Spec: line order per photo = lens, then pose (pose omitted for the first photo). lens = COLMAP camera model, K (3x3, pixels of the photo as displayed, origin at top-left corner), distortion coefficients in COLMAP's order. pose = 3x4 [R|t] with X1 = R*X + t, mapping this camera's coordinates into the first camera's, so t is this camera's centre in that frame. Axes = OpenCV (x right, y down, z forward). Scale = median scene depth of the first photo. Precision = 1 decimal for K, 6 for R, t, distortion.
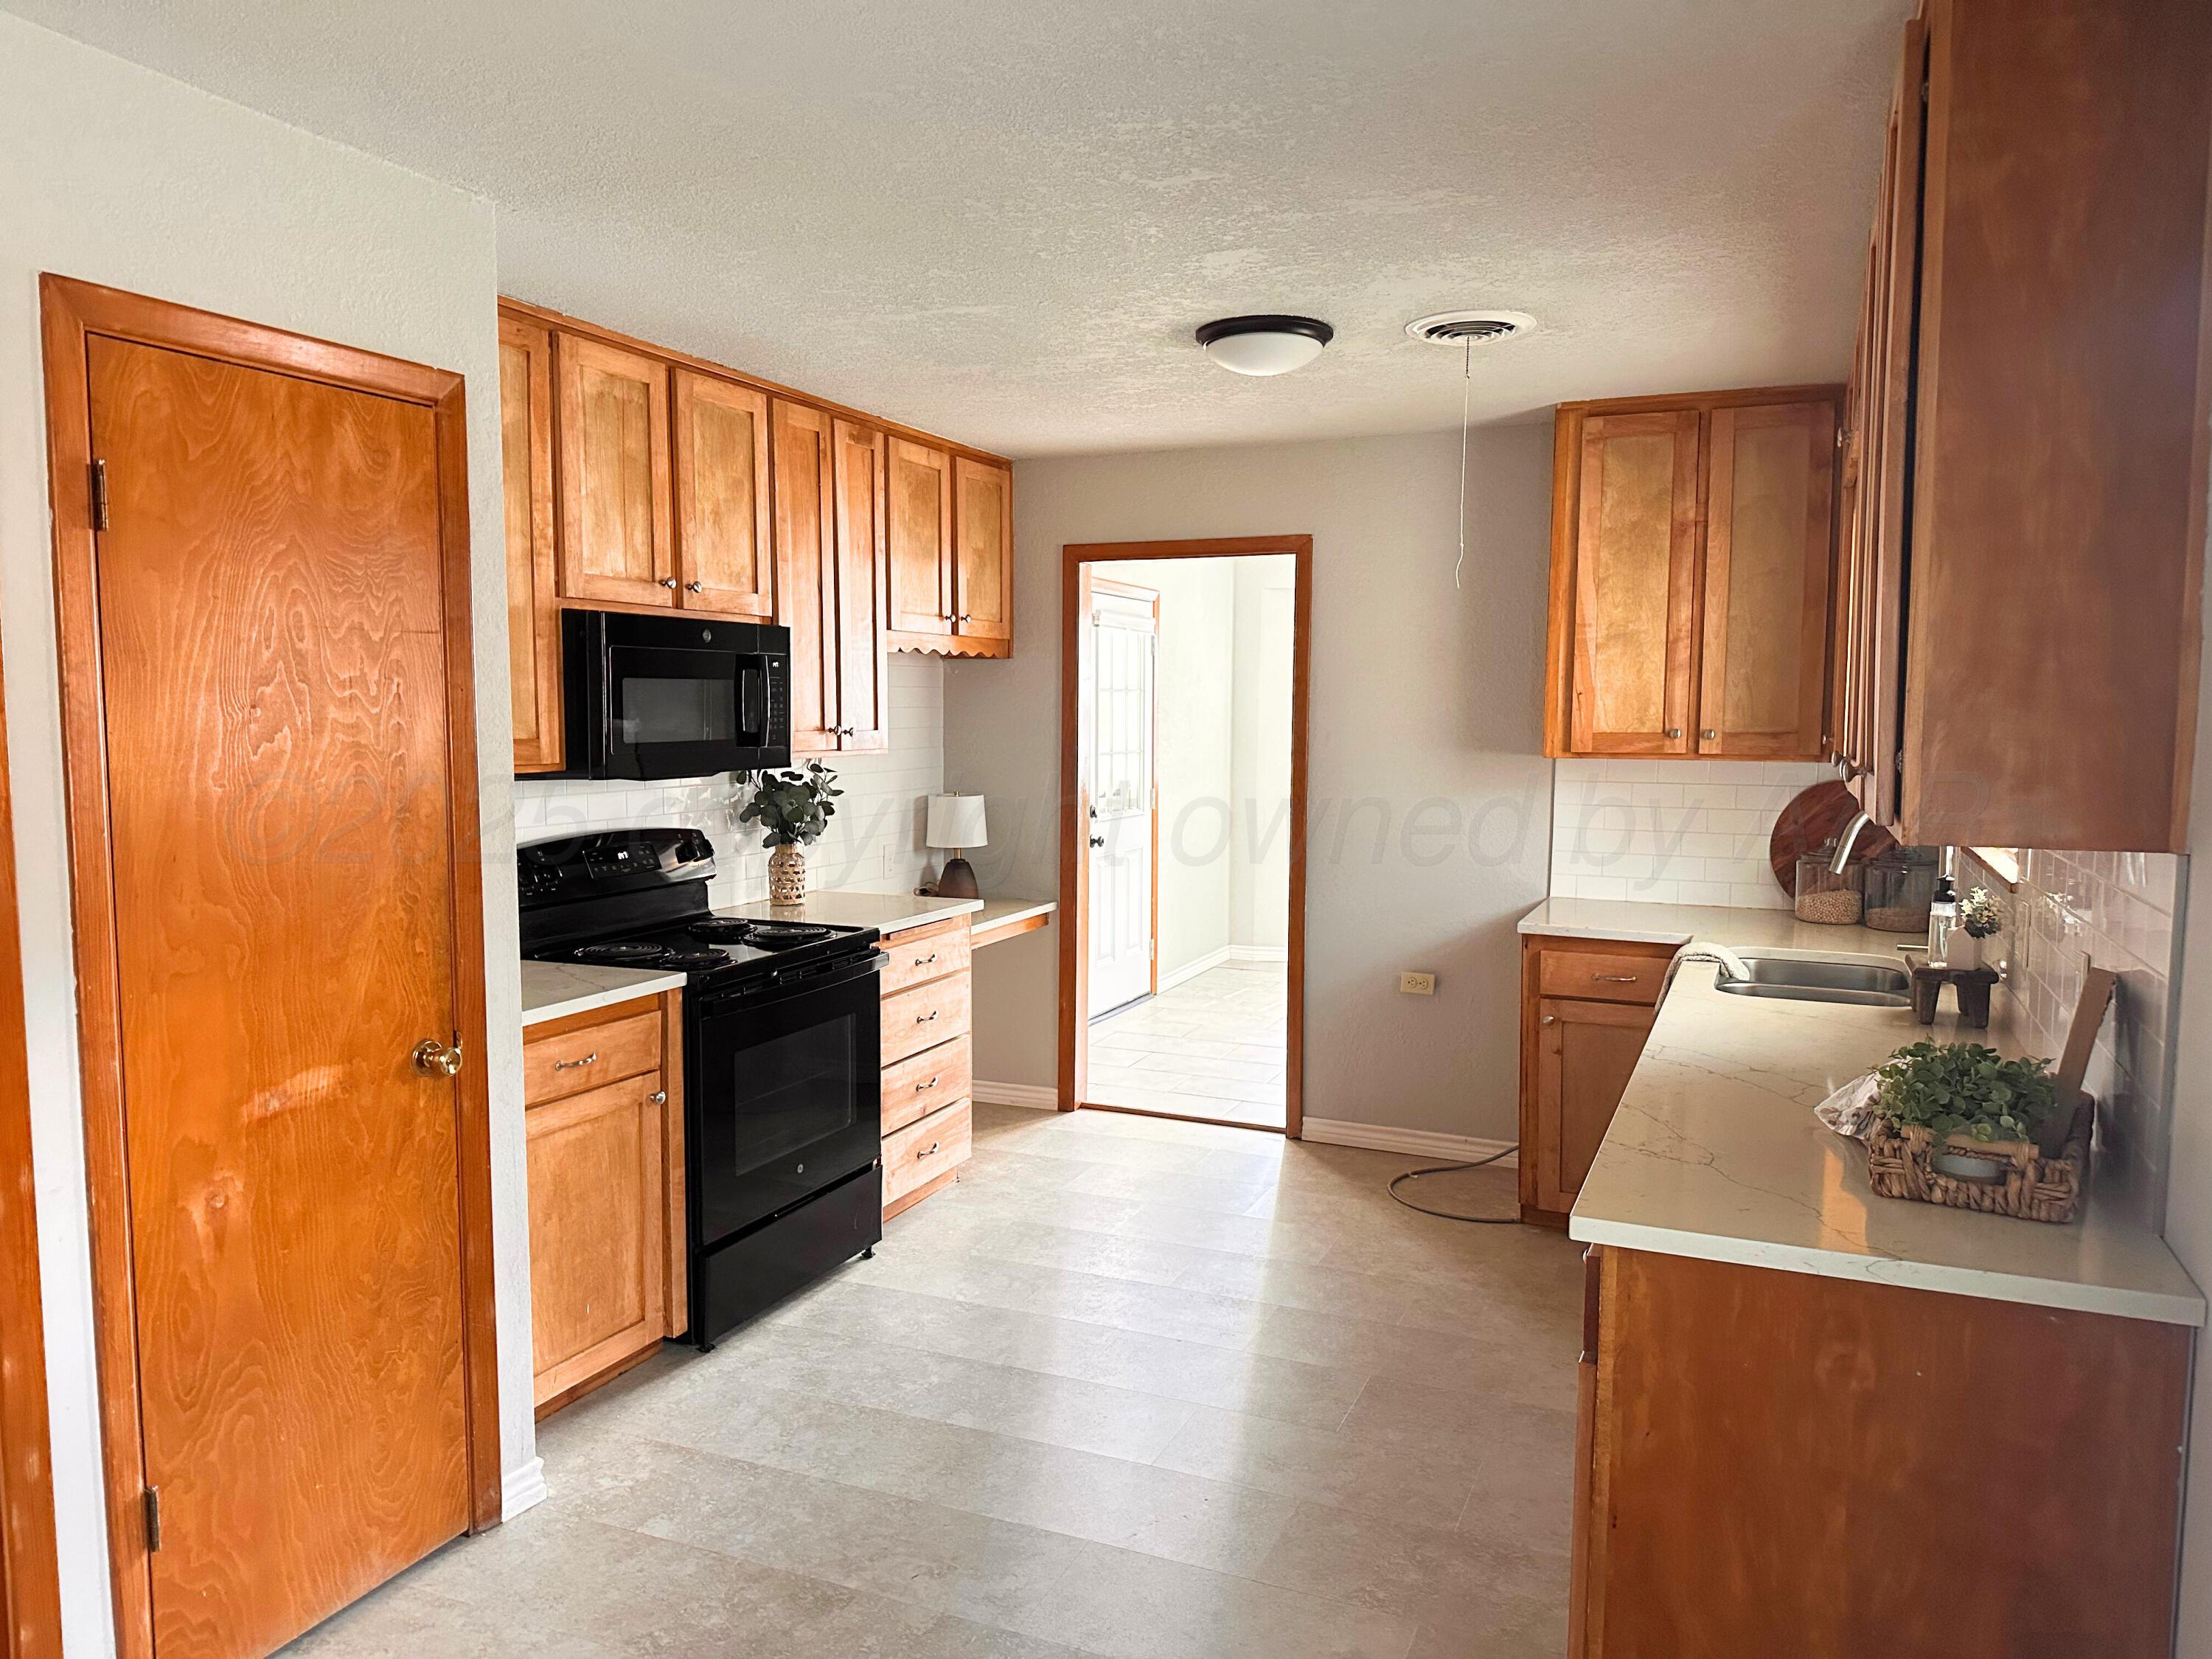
lens RADIAL K [[1573.9, 0, 1104.0], [0, 1573.9, 829.1], [0, 0, 1]] dist [0.007595, -0.012815]
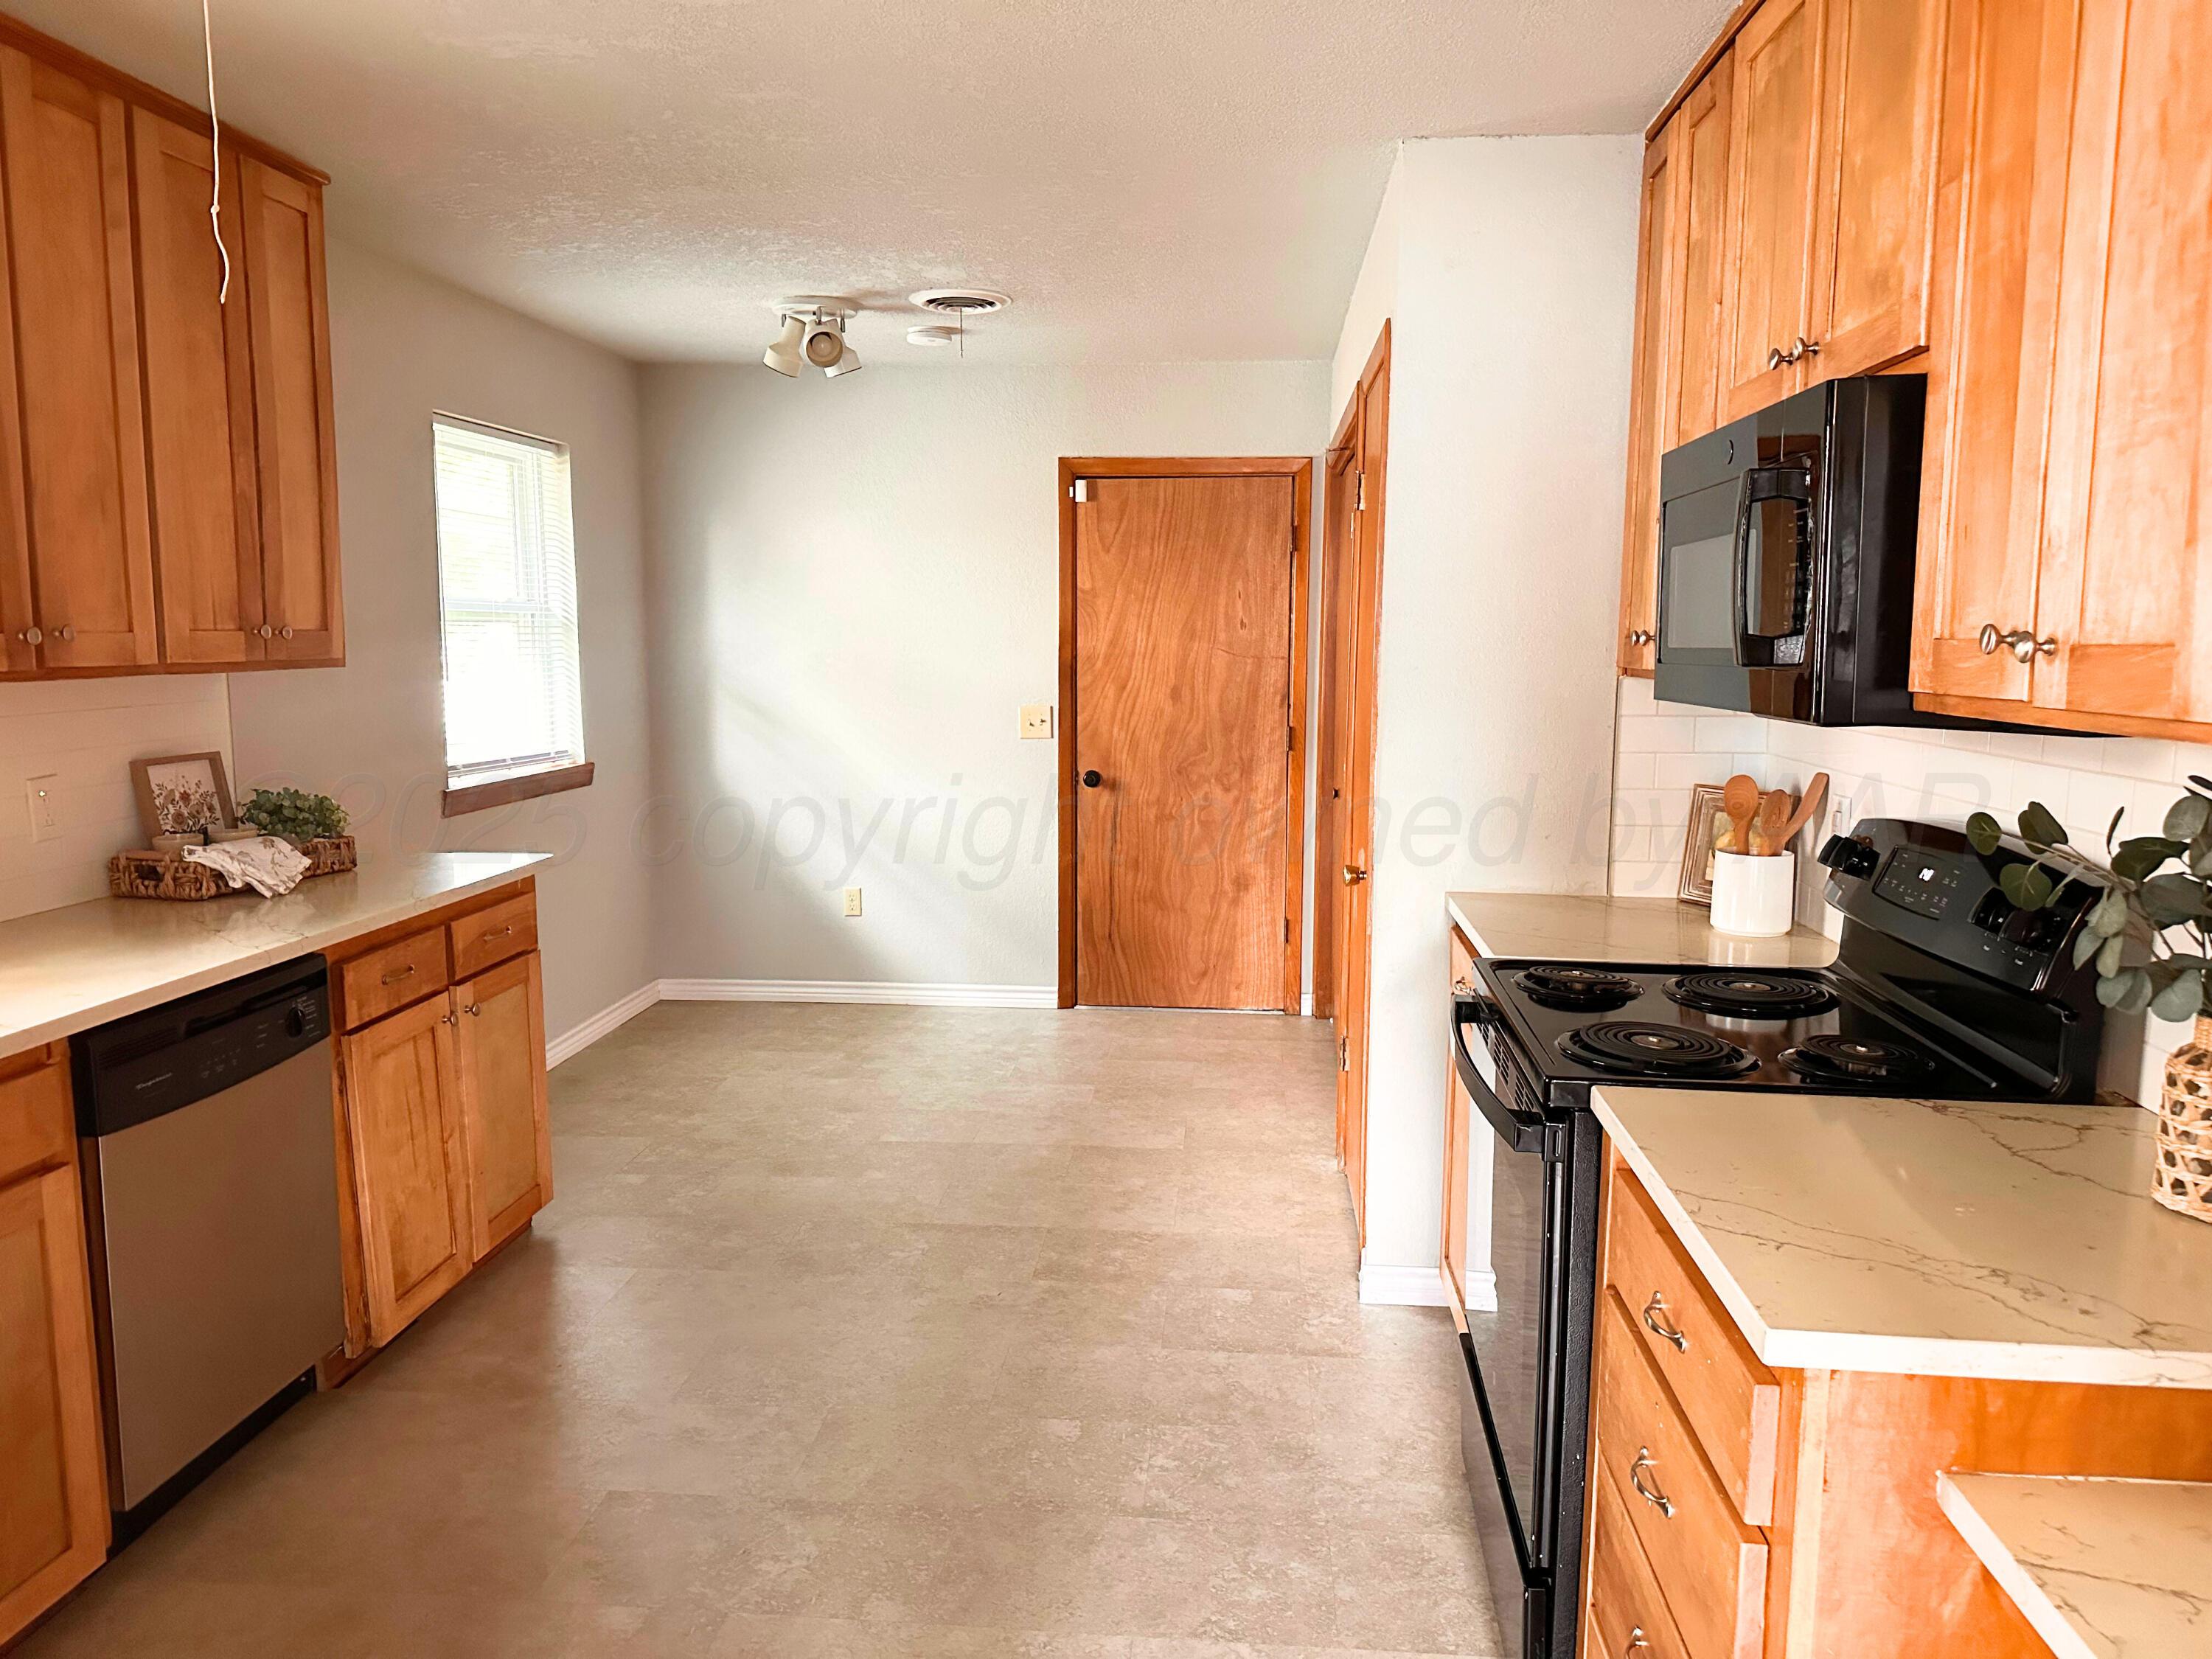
lens RADIAL K [[1573.9, 0, 1105.6], [0, 1573.9, 834.3], [0, 0, 1]] dist [0.007595, -0.012815]
pose [[-0.952514, 0.029420, -0.303071, 0.119543], [-0.033203, 0.979351, 0.199422, -0.096861], [0.302680, 0.200015, -0.931868, 1.490817]]
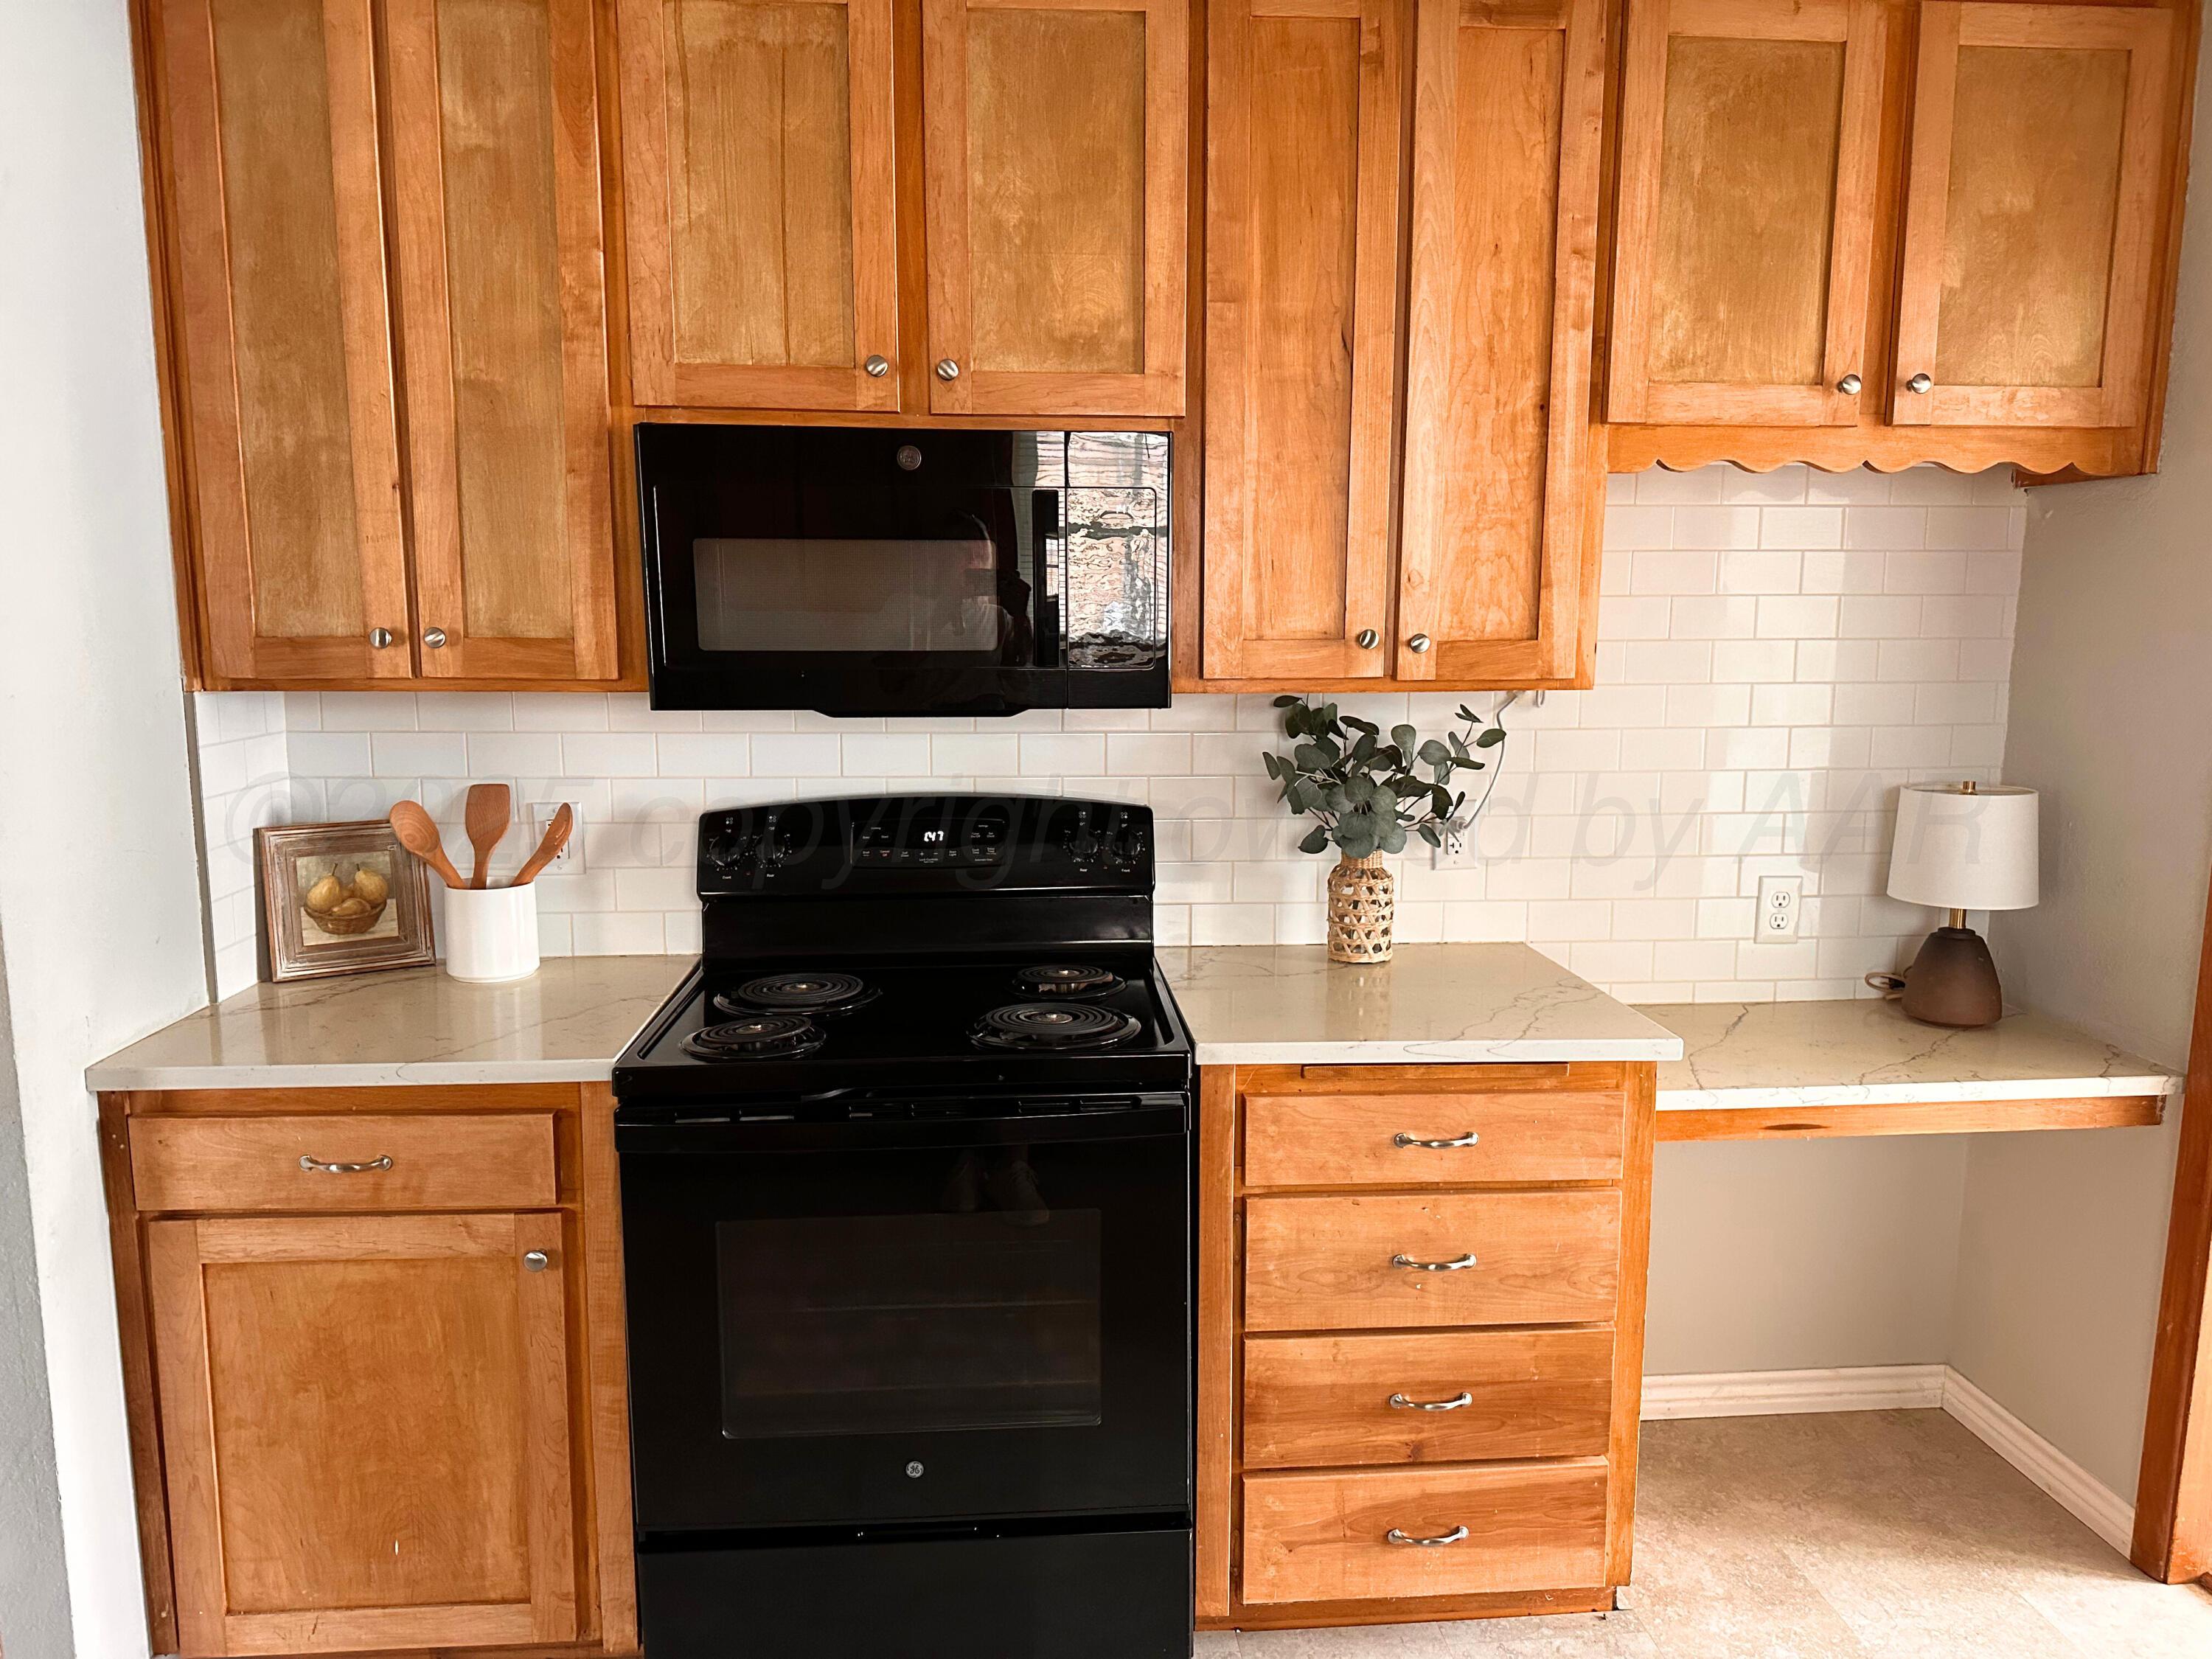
lens RADIAL K [[1573.9, 0, 1107.3], [0, 1573.9, 831.9], [0, 0, 1]] dist [0.007595, -0.012815]
pose [[0.459823, 0.124766, -0.879202, 0.279099], [-0.070156, 0.992090, 0.104094, -0.056487], [0.885235, 0.013816, 0.464939, 0.824842]]
